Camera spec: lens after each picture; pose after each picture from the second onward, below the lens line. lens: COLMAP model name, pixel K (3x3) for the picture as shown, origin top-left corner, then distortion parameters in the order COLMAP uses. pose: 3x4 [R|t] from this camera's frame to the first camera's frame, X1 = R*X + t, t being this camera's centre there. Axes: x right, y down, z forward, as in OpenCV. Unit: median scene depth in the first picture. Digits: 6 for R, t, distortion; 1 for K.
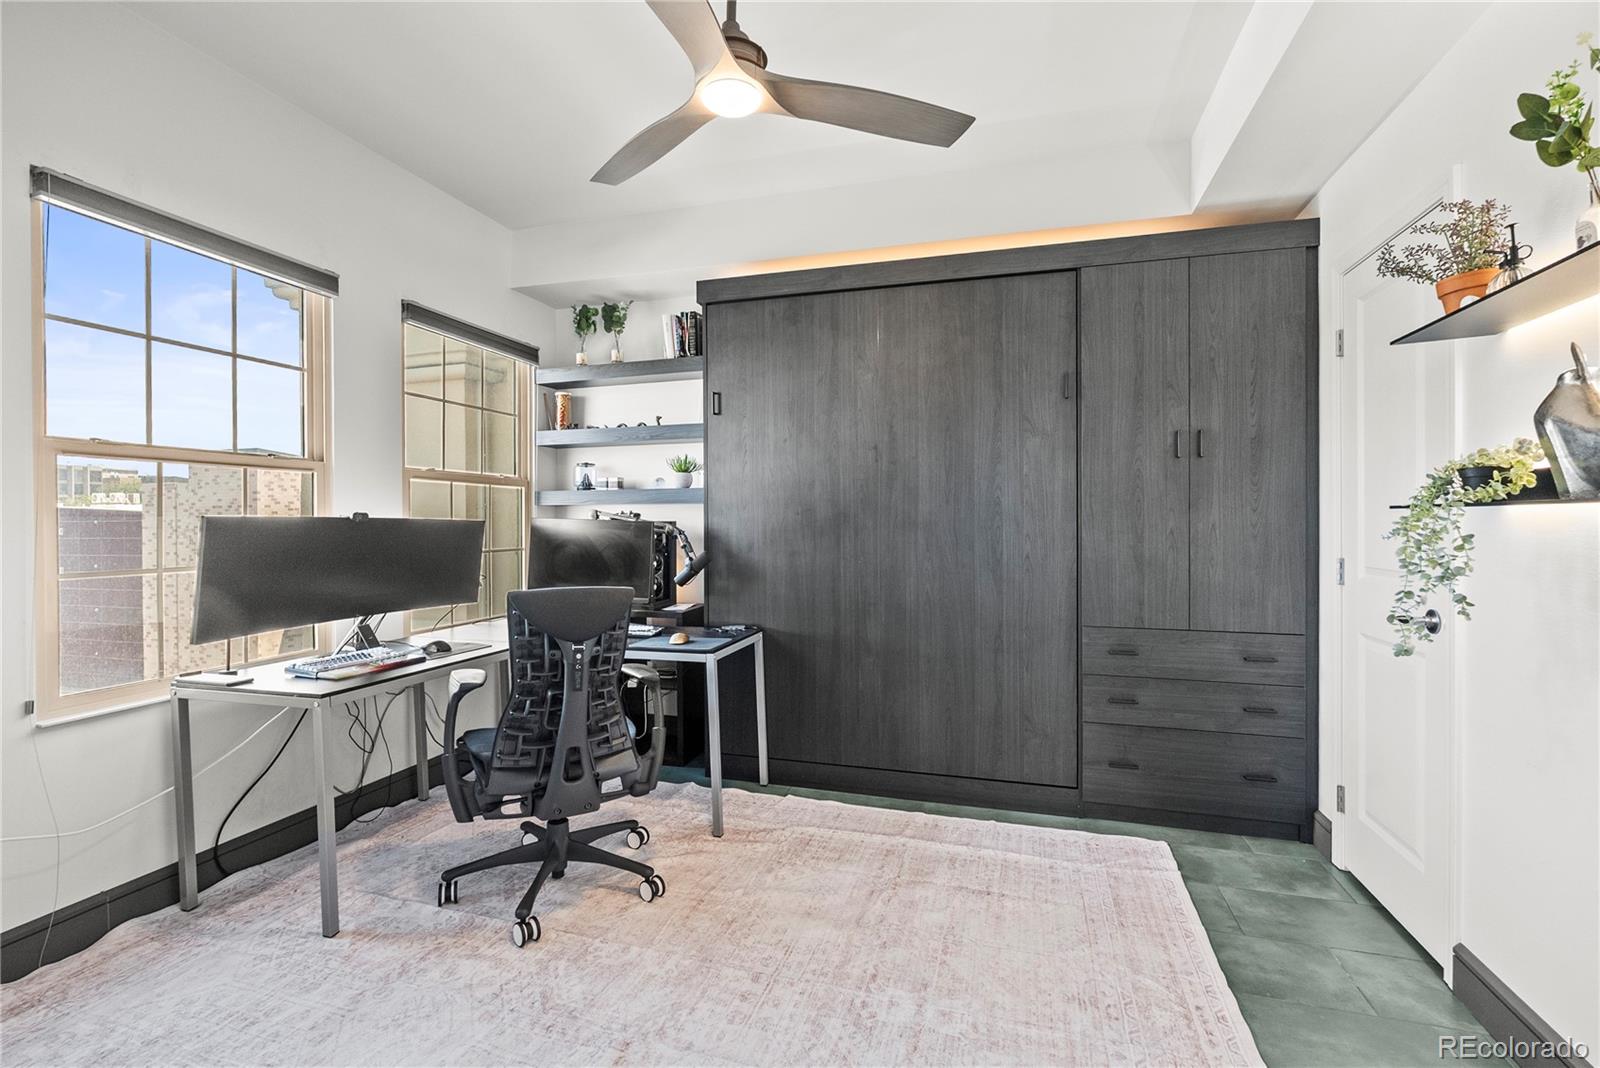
lens RADIAL K [[726.4, 0, 802.6], [0, 726.4, 529.5], [0, 0, 1]] dist [-0.004893, 0.000252]
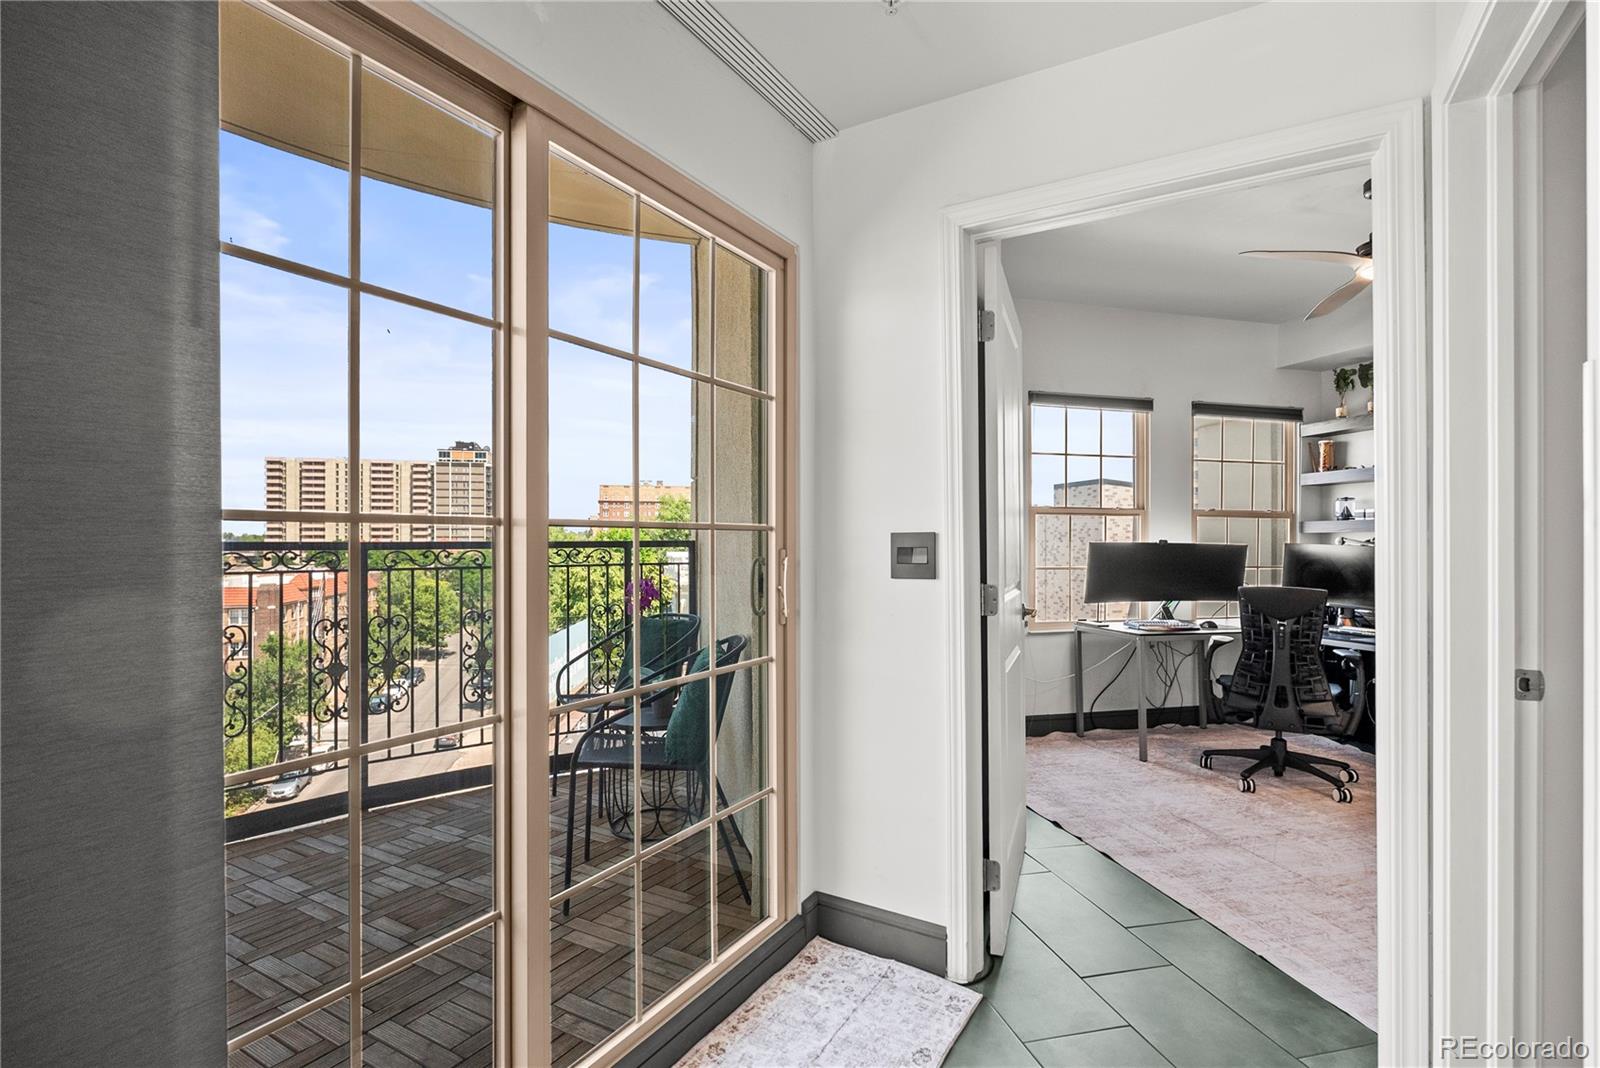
lens RADIAL K [[762.6, 0, 800.0], [0, 762.6, 534.0], [0, 0, 1]] dist [-0.004900, -0.000338]
pose [[0.522229, -0.003709, -0.852797, 0.465018], [-0.015515, 0.999784, -0.013849, 0.001071], [0.852664, 0.020464, 0.522058, -0.655956]]
